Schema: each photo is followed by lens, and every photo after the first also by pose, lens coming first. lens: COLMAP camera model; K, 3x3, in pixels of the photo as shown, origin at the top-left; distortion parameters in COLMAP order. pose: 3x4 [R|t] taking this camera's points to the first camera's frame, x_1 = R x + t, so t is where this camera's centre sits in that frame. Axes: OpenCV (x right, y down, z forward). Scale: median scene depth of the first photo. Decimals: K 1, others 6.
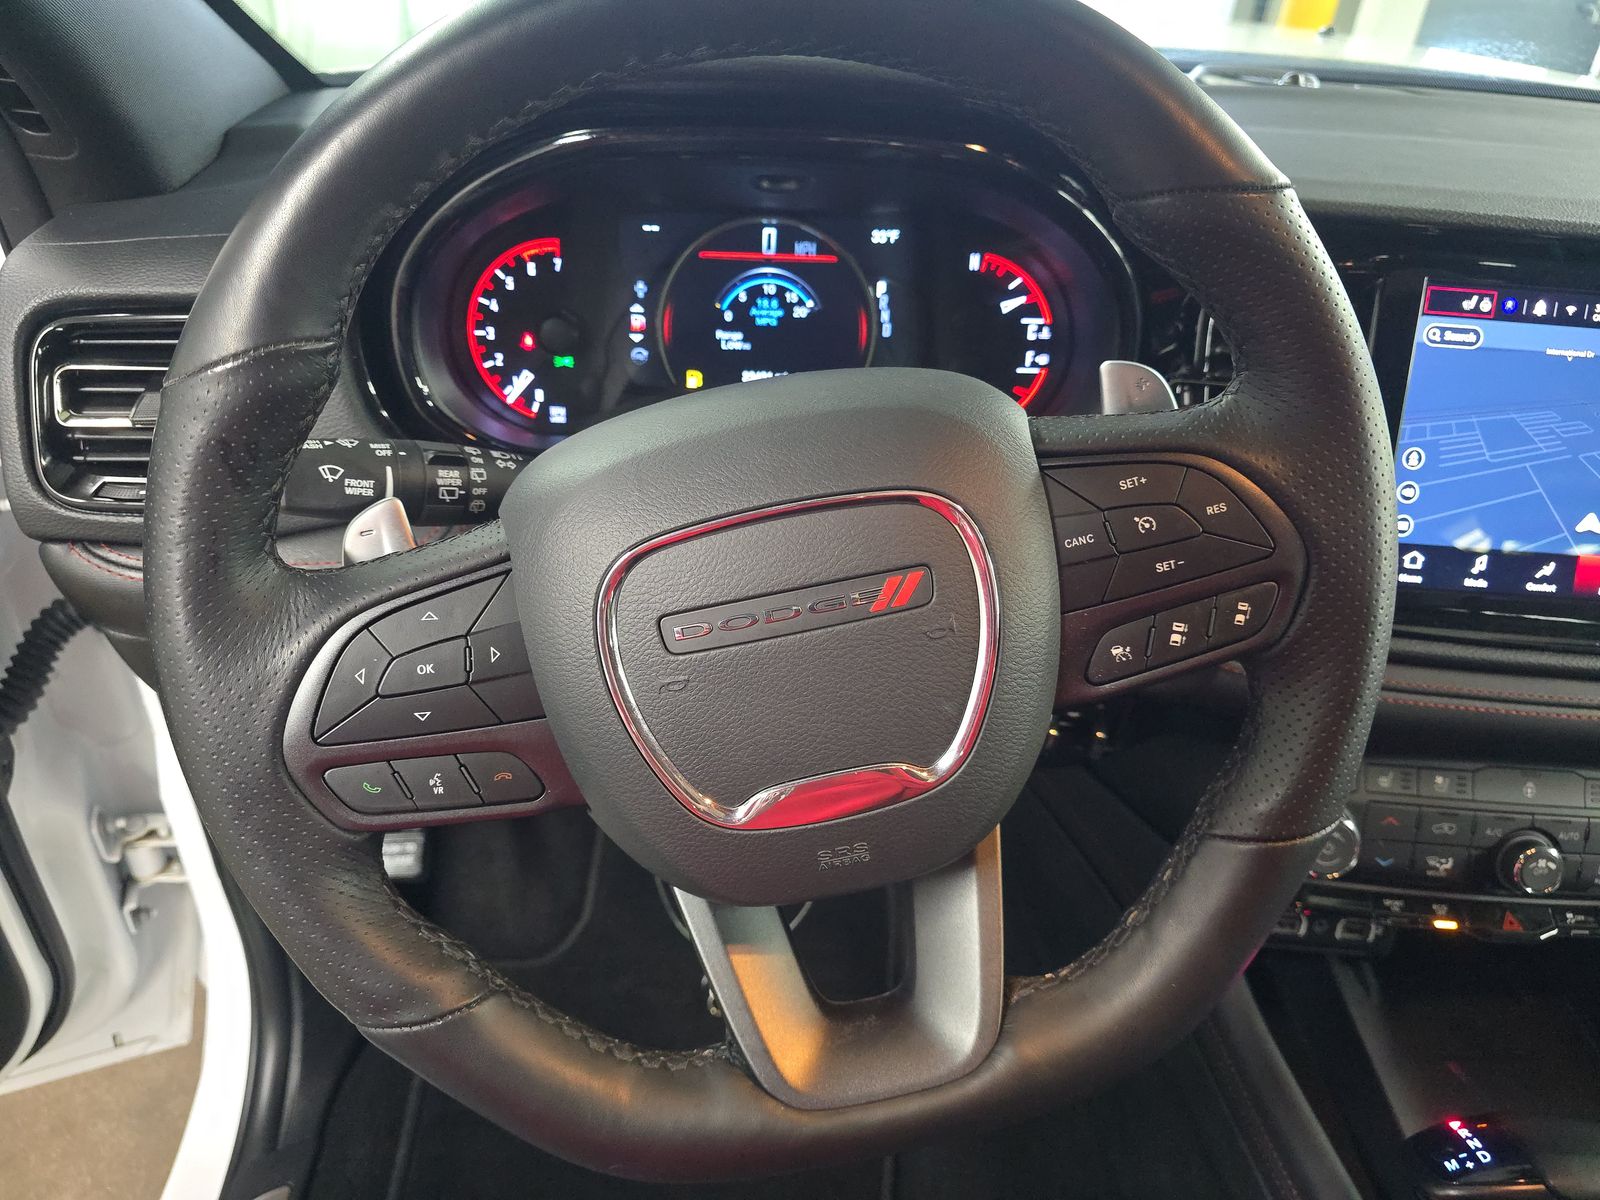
lens RADIAL K [[1103.8, 0, 785.7], [0, 1103.8, 602.3], [0, 0, 1]] dist [0.052322, -0.044172]
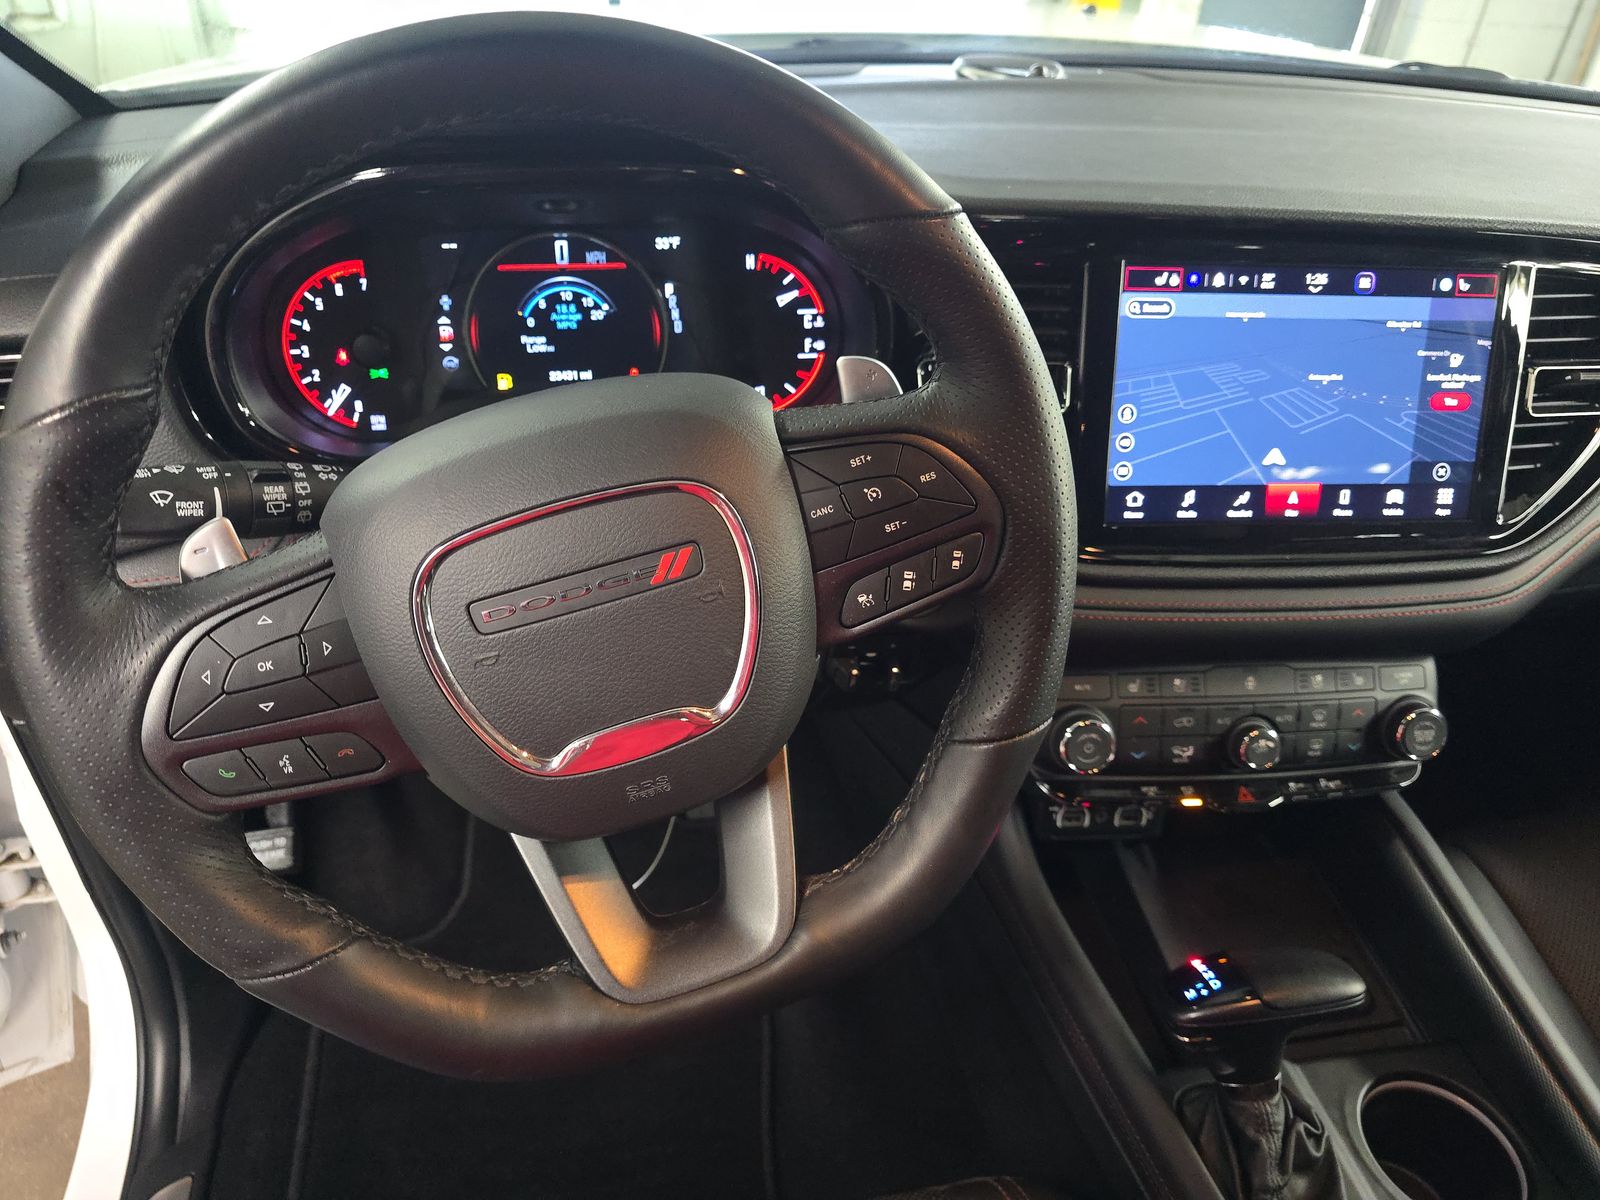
lens RADIAL K [[1103.8, 0, 785.7], [0, 1103.8, 602.3], [0, 0, 1]] dist [0.052322, -0.044172]
pose [[0.990291, -0.085810, 0.109367, 0.072697], [0.082327, 0.995956, 0.035980, -0.002293], [-0.112012, -0.026627, 0.993350, -0.168524]]
